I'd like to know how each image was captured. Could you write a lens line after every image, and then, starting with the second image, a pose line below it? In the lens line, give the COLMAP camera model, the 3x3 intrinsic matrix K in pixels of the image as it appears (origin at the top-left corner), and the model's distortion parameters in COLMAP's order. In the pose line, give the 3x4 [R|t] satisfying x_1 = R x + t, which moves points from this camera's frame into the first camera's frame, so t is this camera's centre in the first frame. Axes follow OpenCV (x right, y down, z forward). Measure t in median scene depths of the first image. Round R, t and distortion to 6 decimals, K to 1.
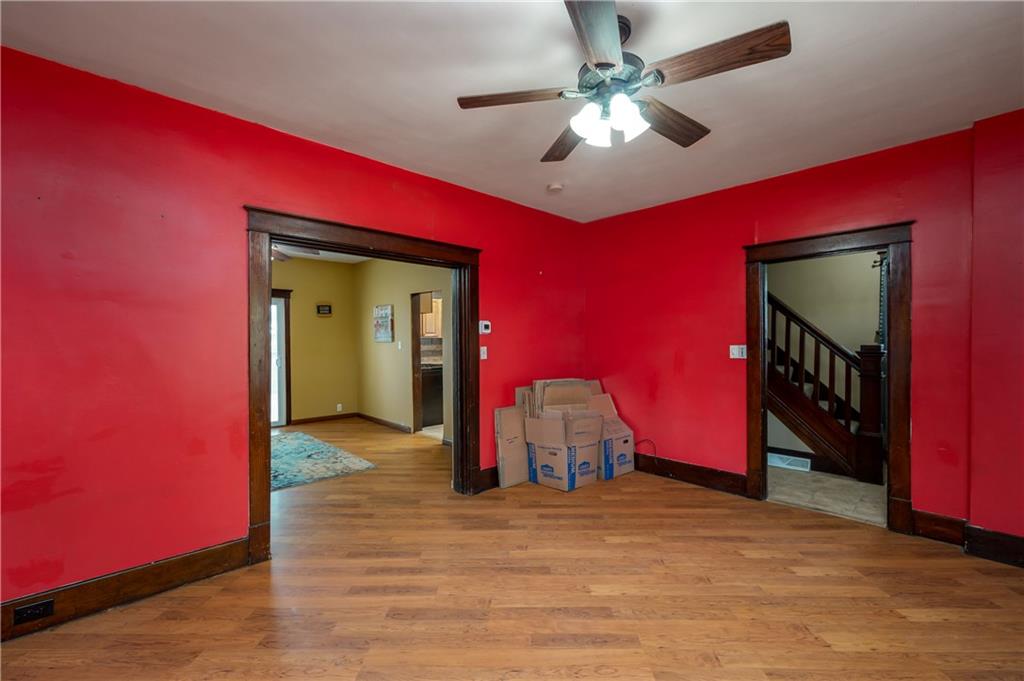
lens RADIAL K [[435.9, 0, 513.7], [0, 435.9, 345.8], [0, 0, 1]] dist [-0.002213, 0.000435]
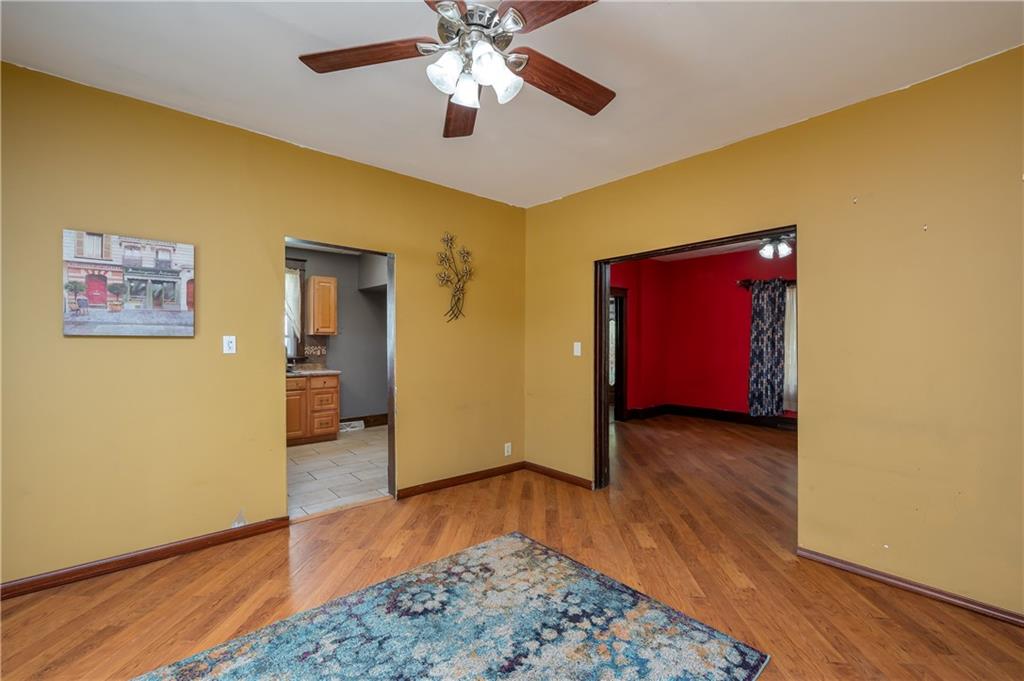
lens RADIAL K [[435.9, 0, 510.4], [0, 435.9, 347.8], [0, 0, 1]] dist [-0.002213, 0.000435]
pose [[0.037069, -0.009660, 0.999266, -0.672992], [0.013457, 0.999867, 0.009167, 0.001491], [-0.999222, 0.013107, 0.037194, 0.695303]]
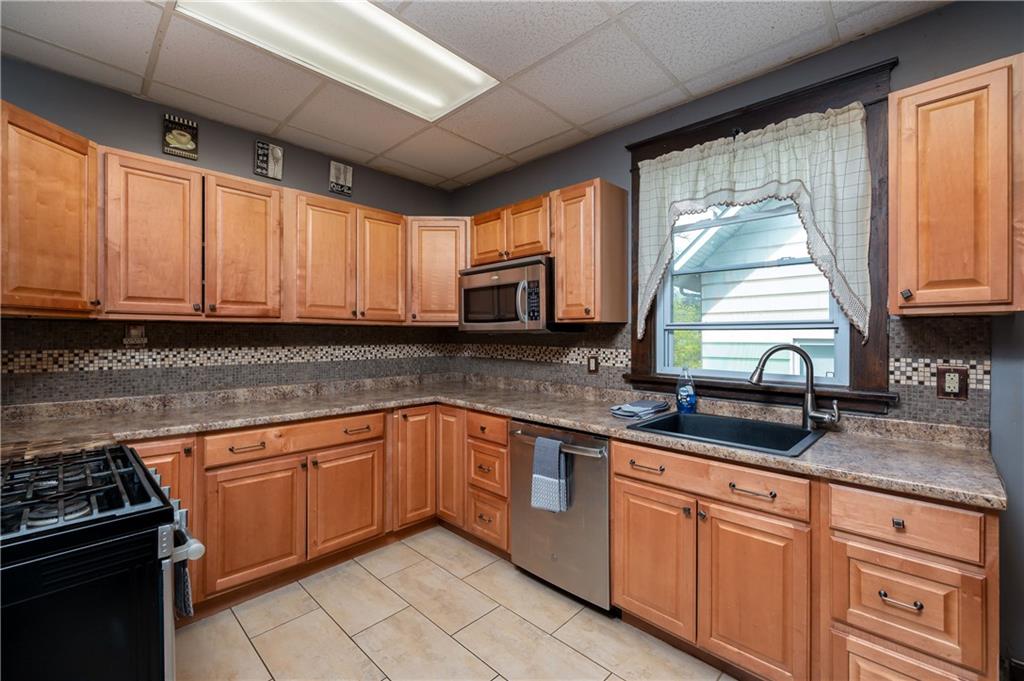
lens RADIAL K [[435.9, 0, 519.5], [0, 435.9, 336.1], [0, 0, 1]] dist [-0.002213, 0.000435]
pose [[0.998020, 0.004920, 0.062699, -0.042513], [-0.004177, 0.999920, -0.011978, -0.006706], [-0.062753, 0.011693, 0.997961, 0.896048]]
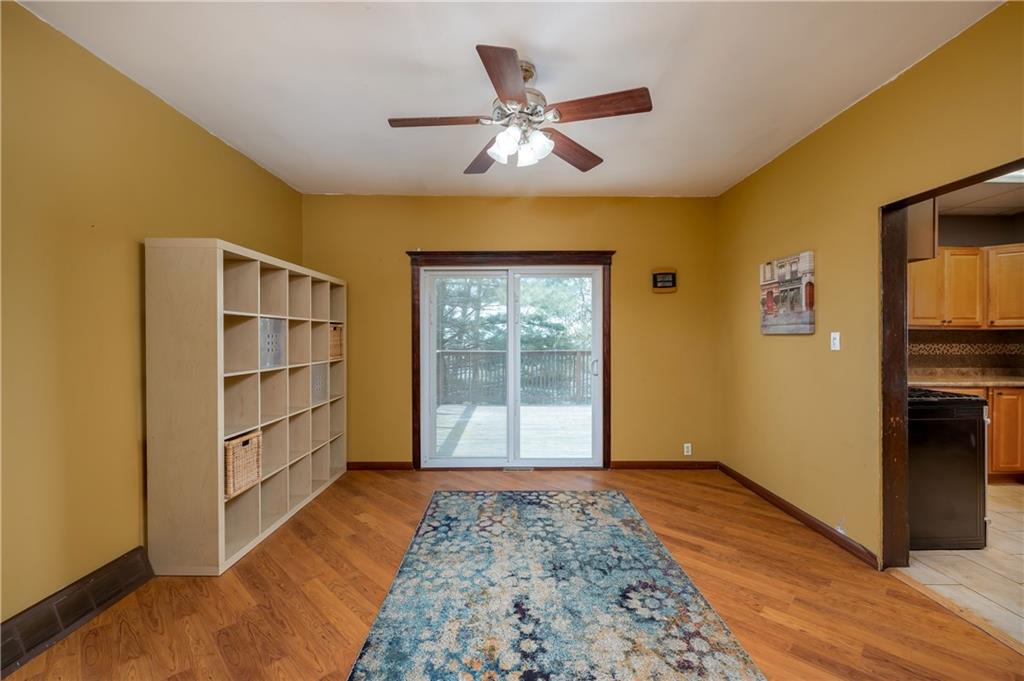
lens RADIAL K [[435.9, 0, 515.3], [0, 435.9, 344.1], [0, 0, 1]] dist [-0.002213, 0.000435]
pose [[0.735470, 0.011166, -0.677466, -0.200363], [-0.012286, 0.999920, 0.003142, 0.003913], [0.677446, 0.006013, 0.735548, 0.470848]]
